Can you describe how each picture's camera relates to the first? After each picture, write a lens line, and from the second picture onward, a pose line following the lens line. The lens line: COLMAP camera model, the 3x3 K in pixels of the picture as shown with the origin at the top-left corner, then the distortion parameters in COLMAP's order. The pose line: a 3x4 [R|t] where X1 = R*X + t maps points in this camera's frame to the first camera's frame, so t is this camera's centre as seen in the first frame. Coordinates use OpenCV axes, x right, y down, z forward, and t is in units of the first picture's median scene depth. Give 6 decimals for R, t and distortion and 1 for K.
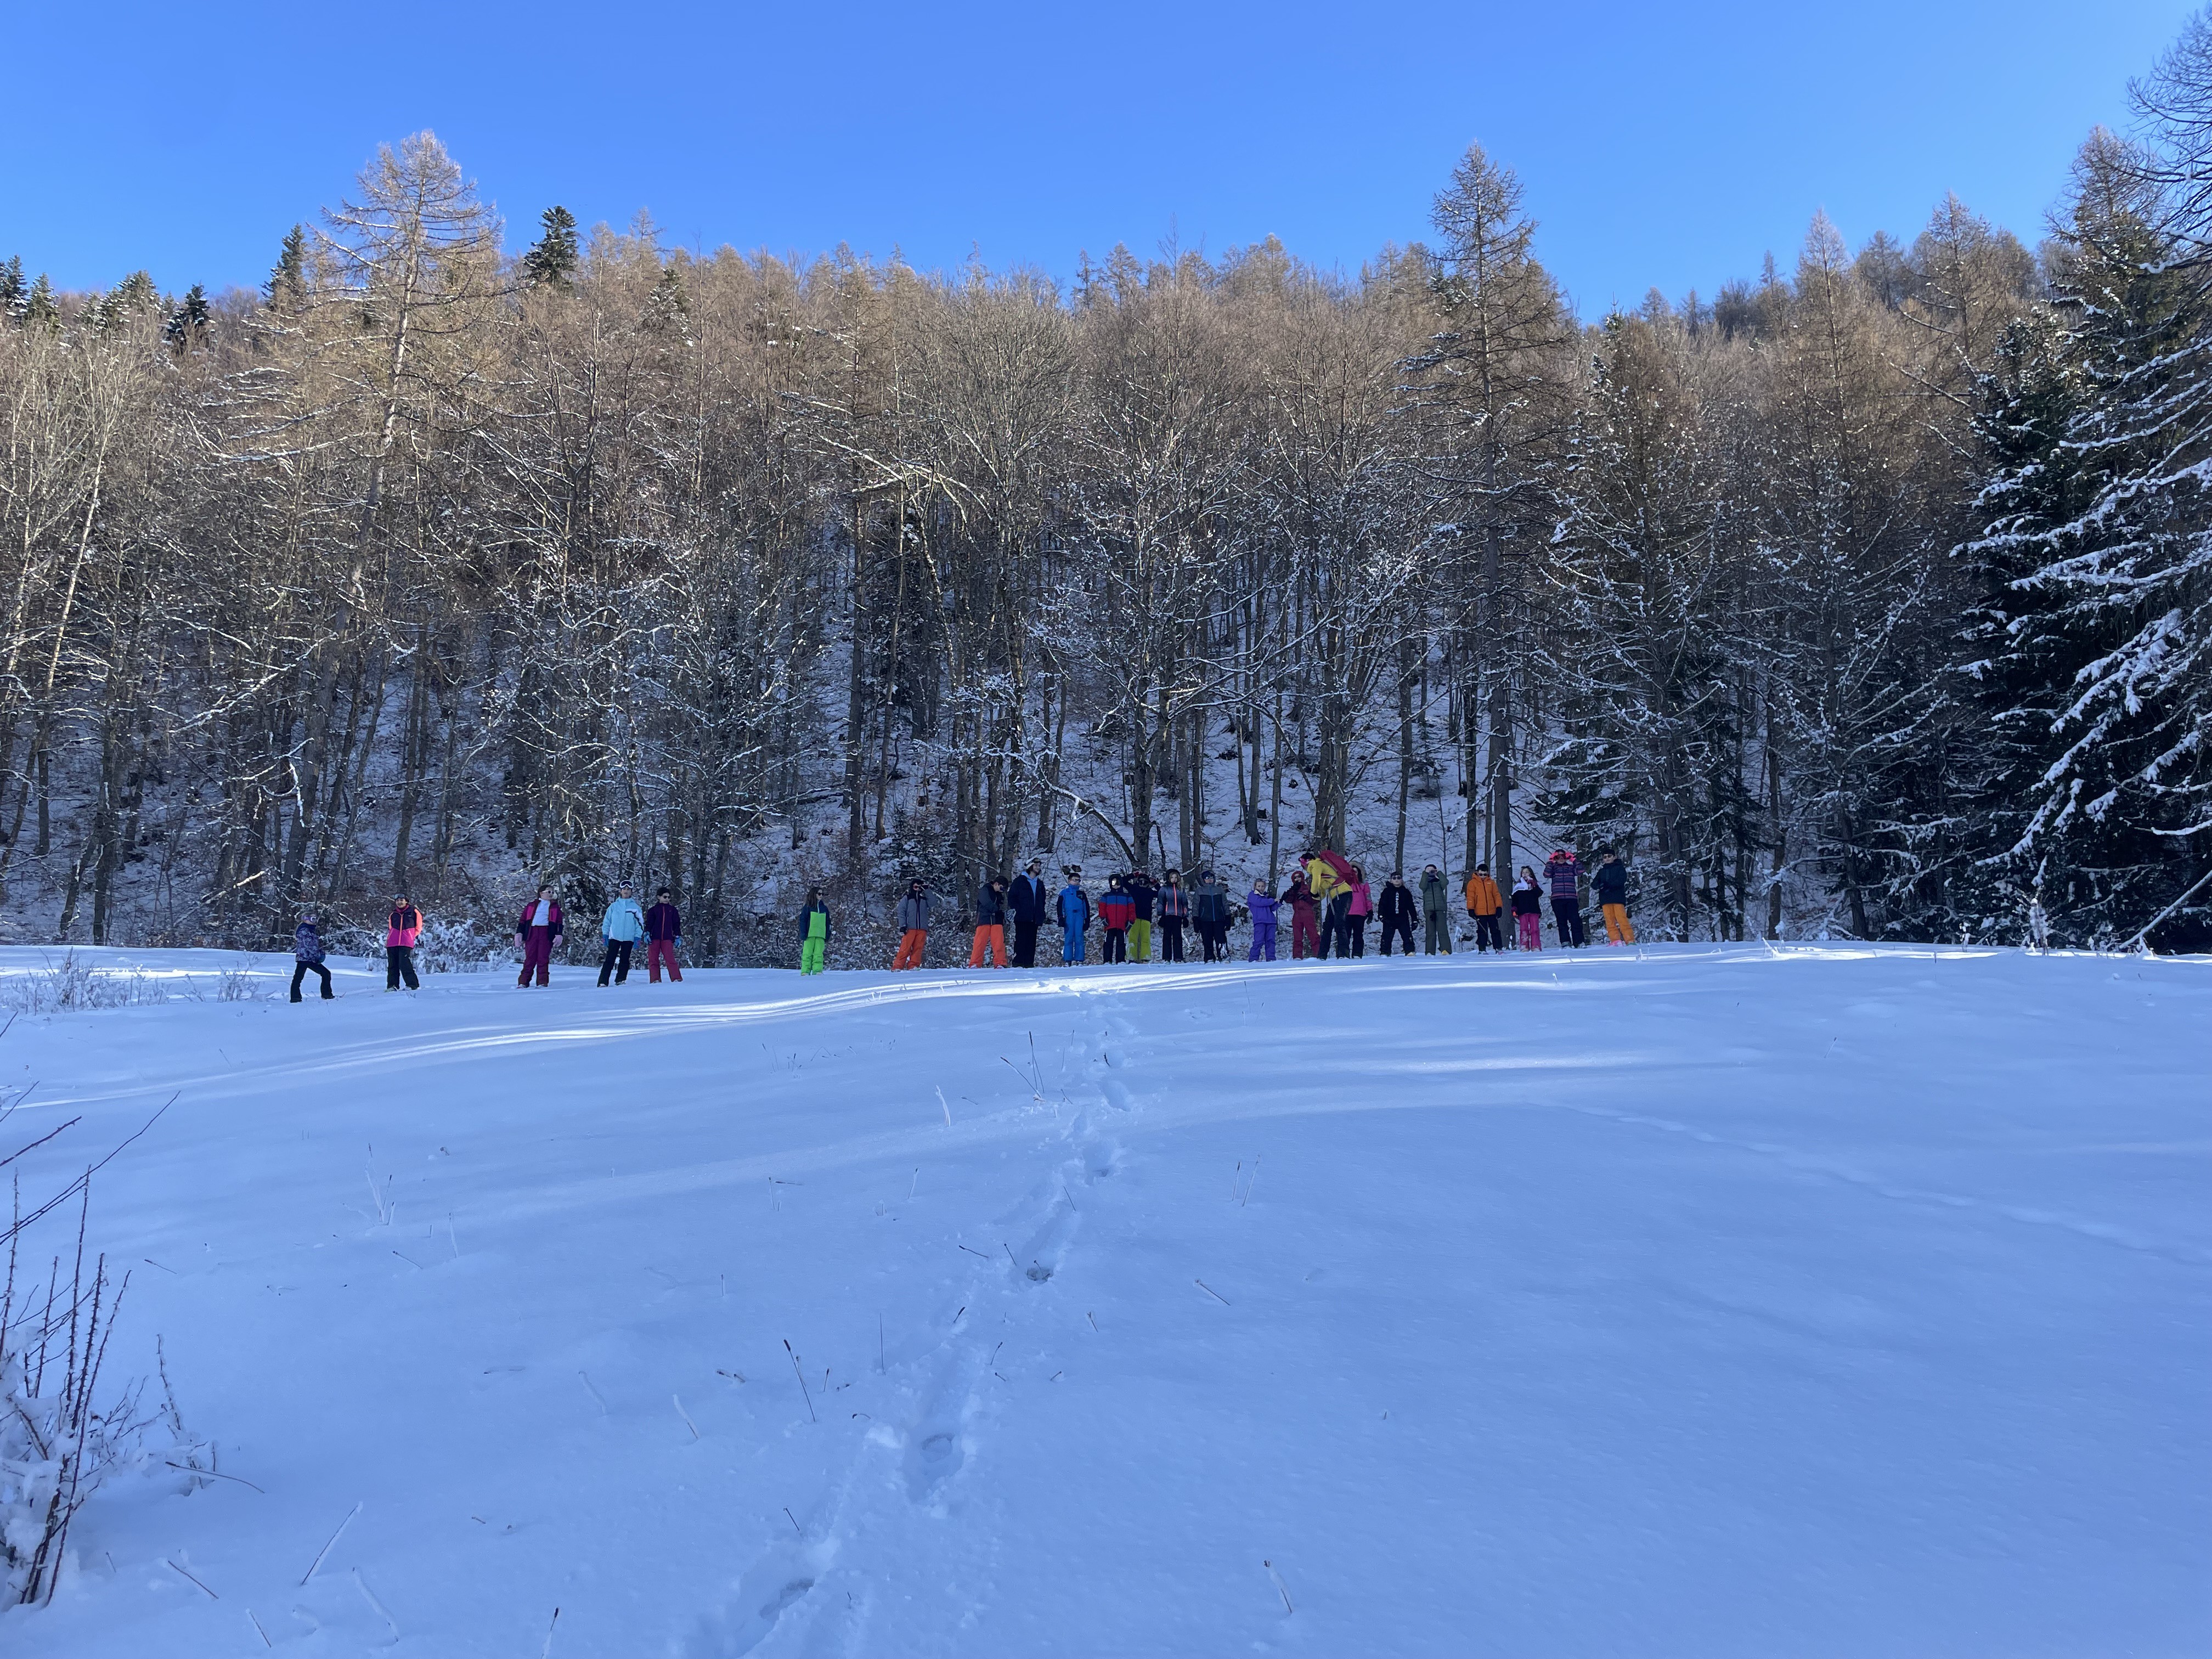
lens RADIAL K [[1671.6, 0, 1116.1], [0, 1671.6, 807.5], [0, 0, 1]] dist [0.098790, -0.124308]
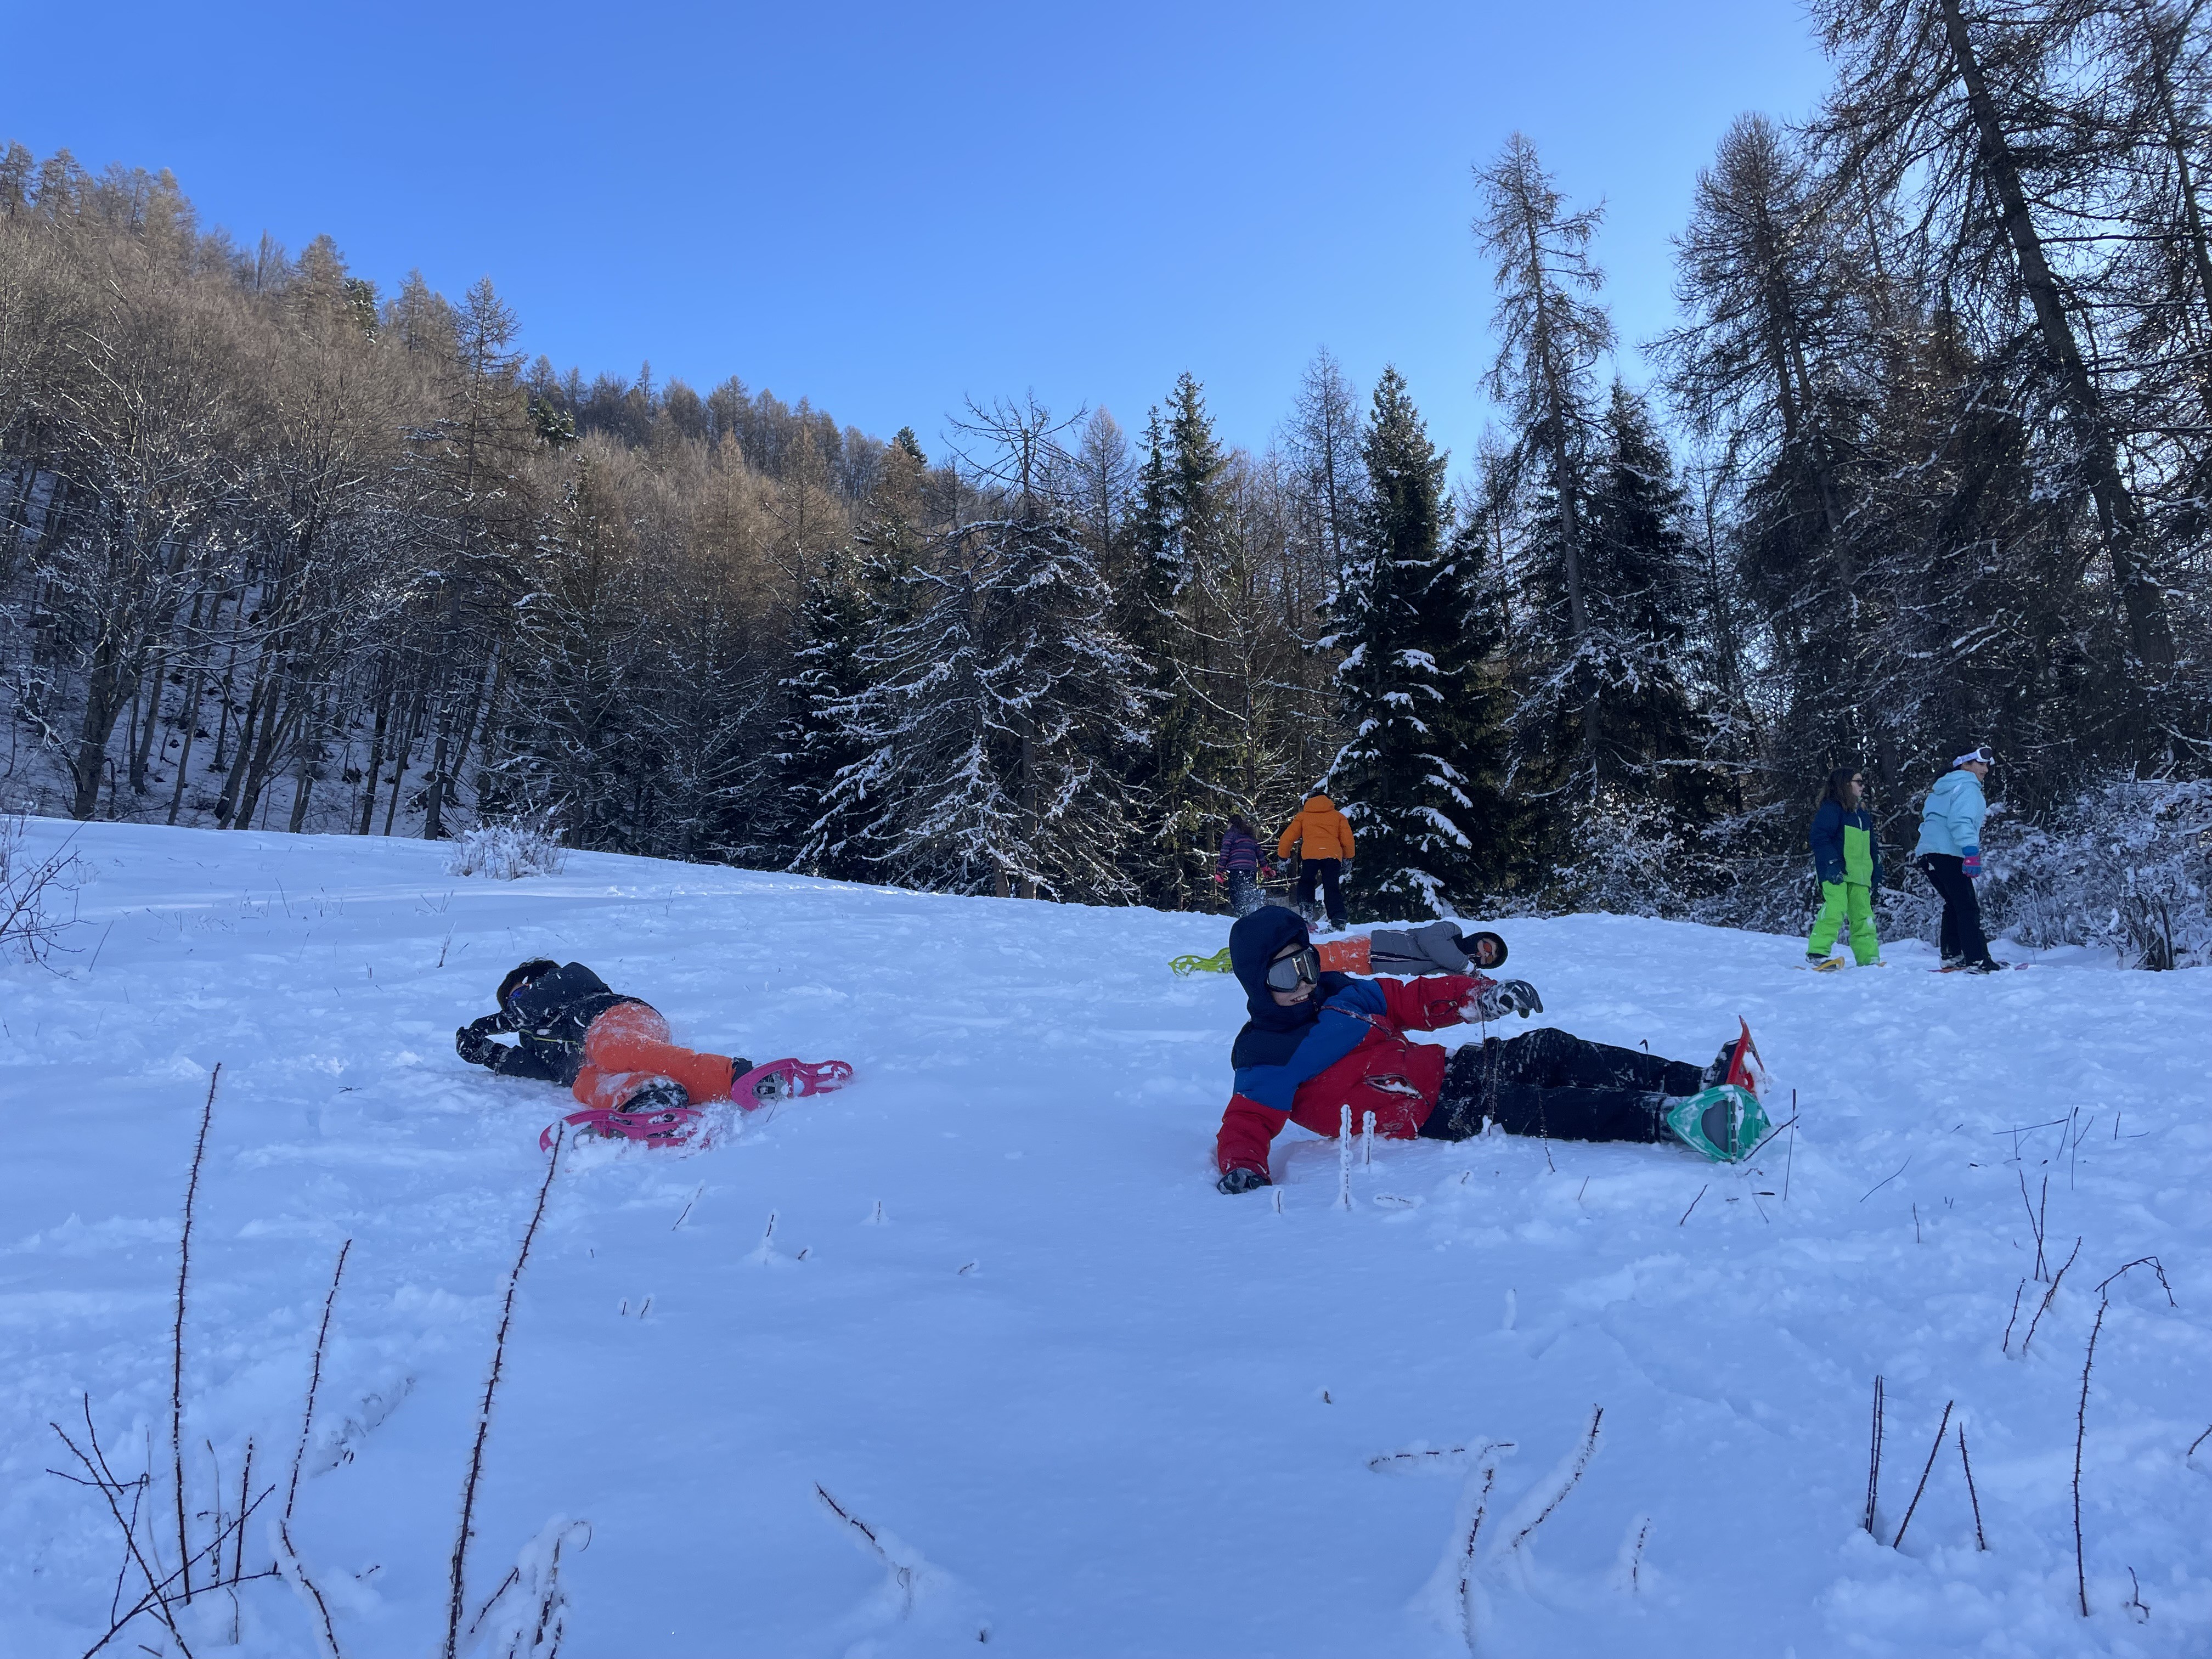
lens RADIAL K [[1671.6, 0, 1084.0], [0, 1671.6, 810.2], [0, 0, 1]] dist [0.098790, -0.124308]
pose [[0.766186, 0.155884, 0.623425, -0.162394], [-0.146729, 0.986942, -0.066450, 0.019948], [-0.625643, -0.040562, 0.779054, -0.263407]]
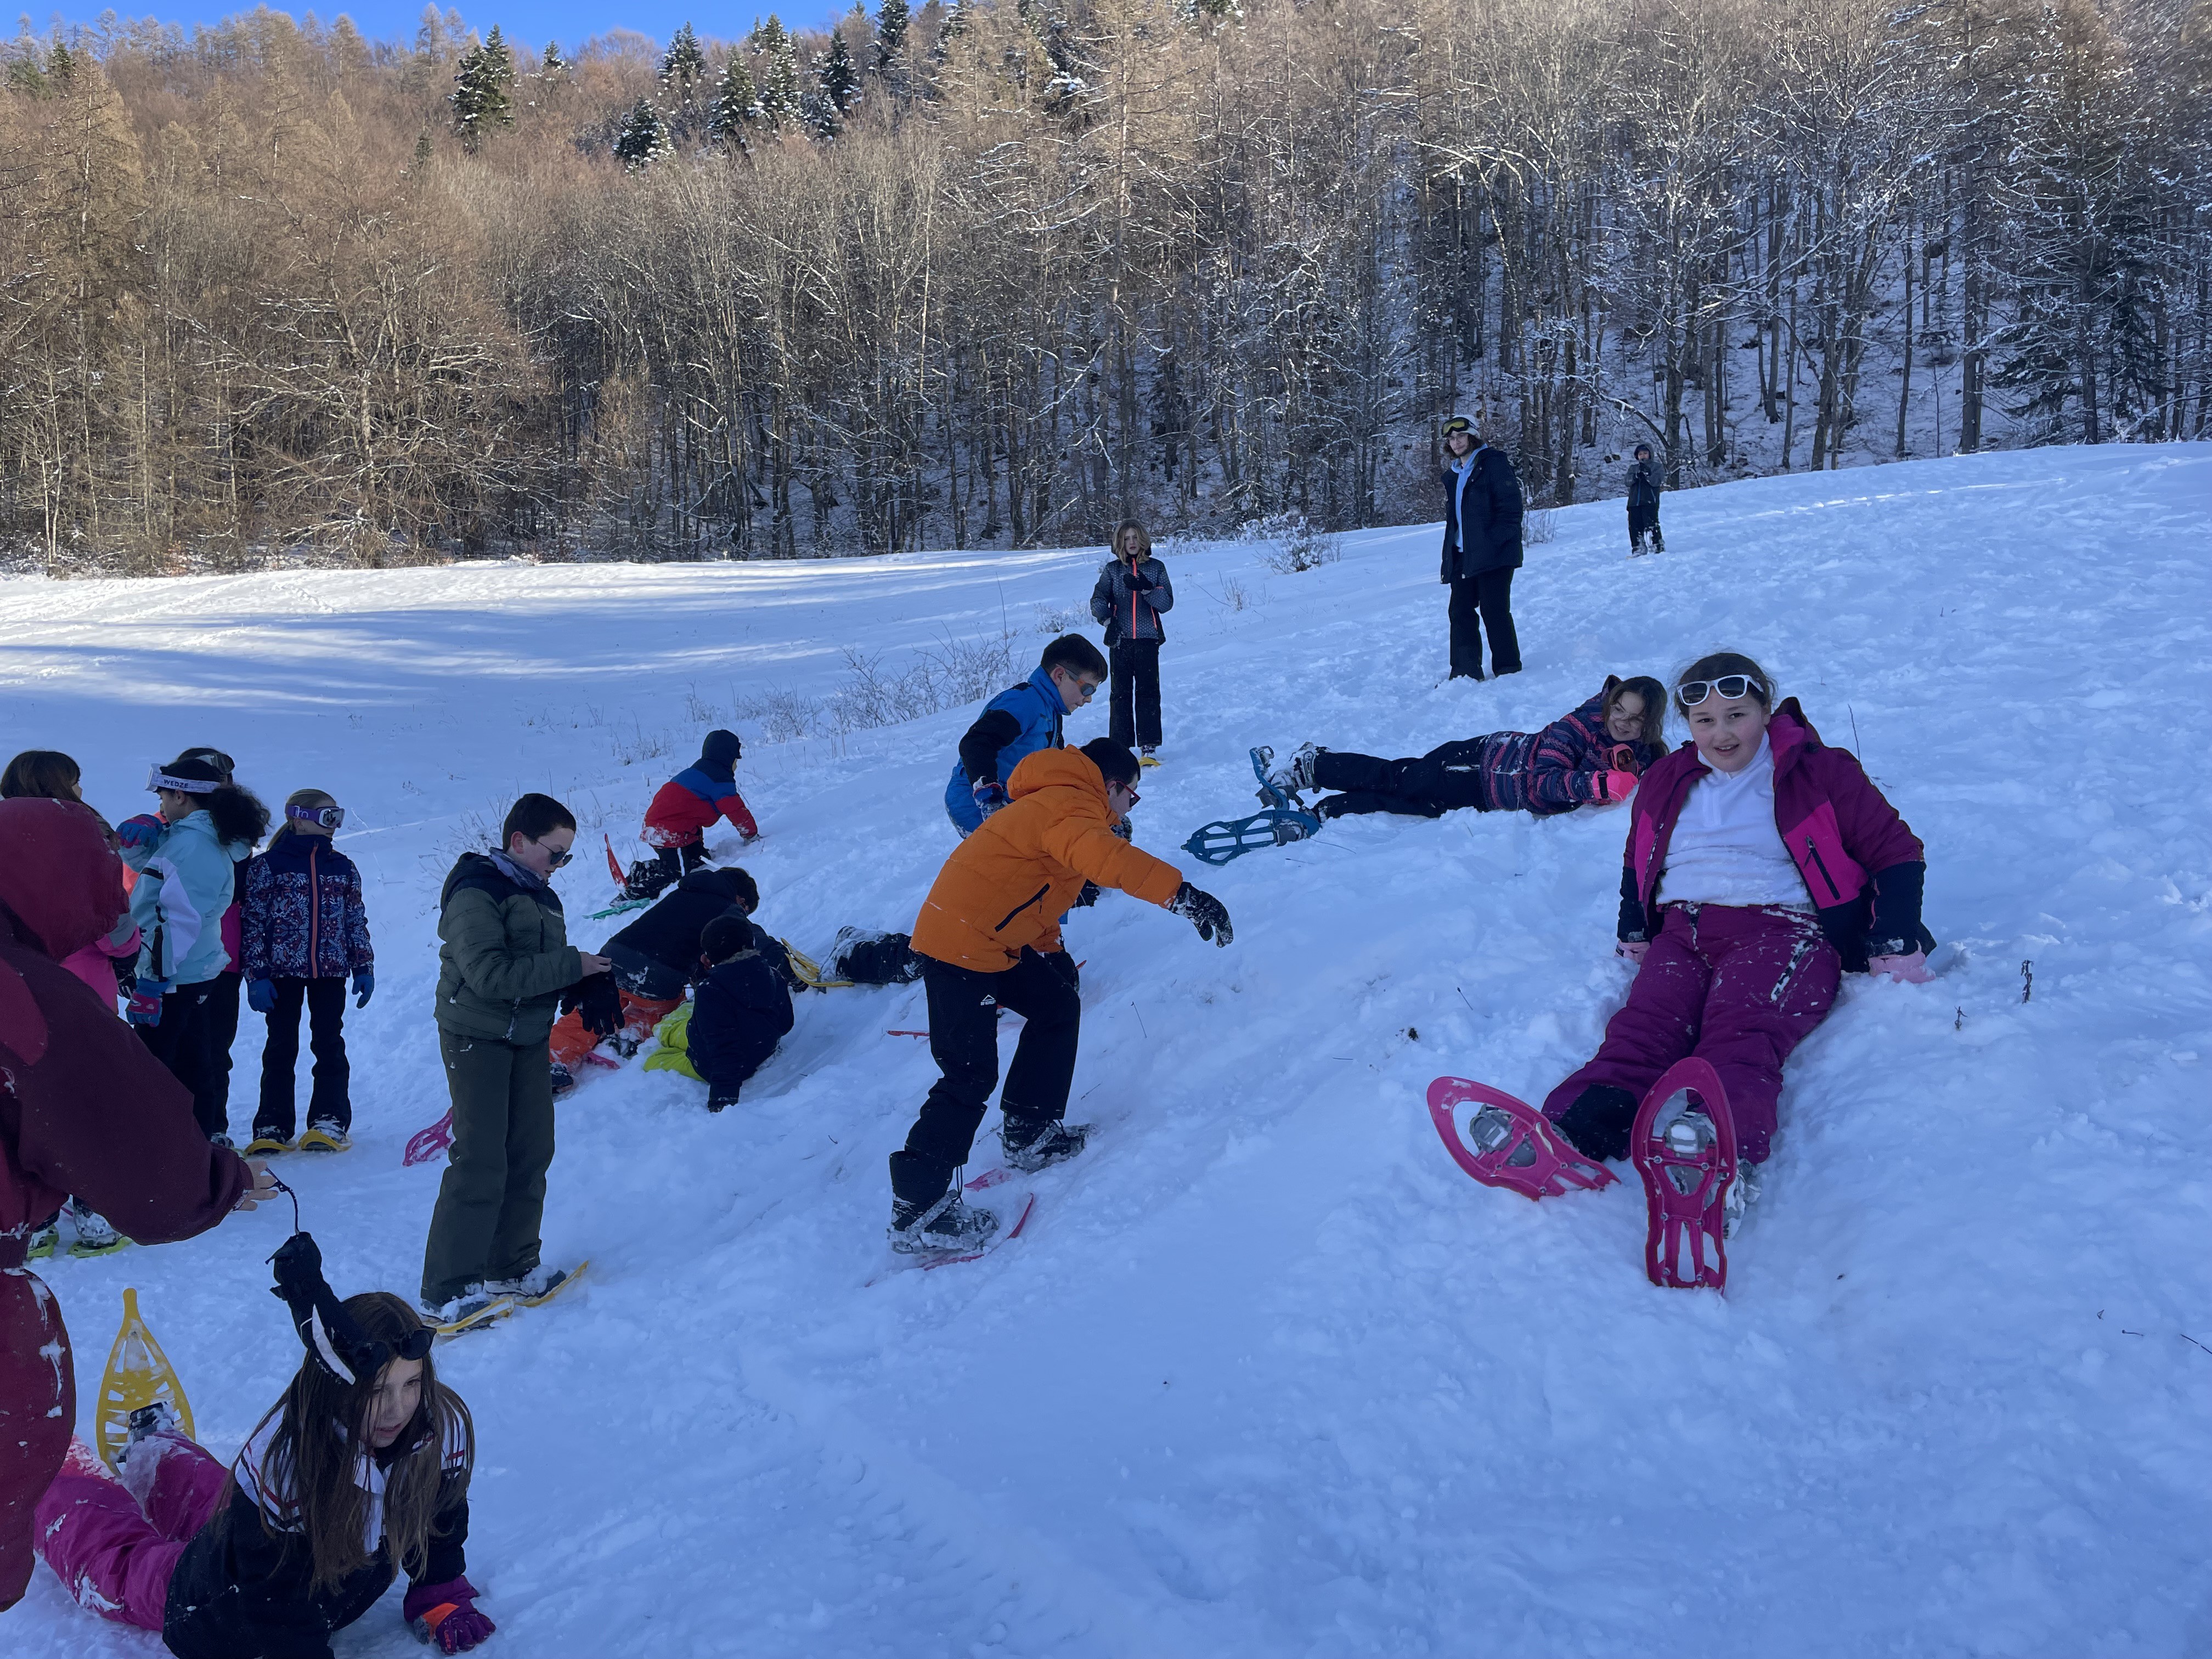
lens RADIAL K [[1671.6, 0, 1083.3], [0, 1671.6, 816.5], [0, 0, 1]] dist [0.098790, -0.124308]
pose [[0.949281, -0.020566, -0.313756, -0.012617], [0.091927, 0.972413, 0.214389, -0.012041], [0.300692, -0.232358, 0.924983, -0.422856]]
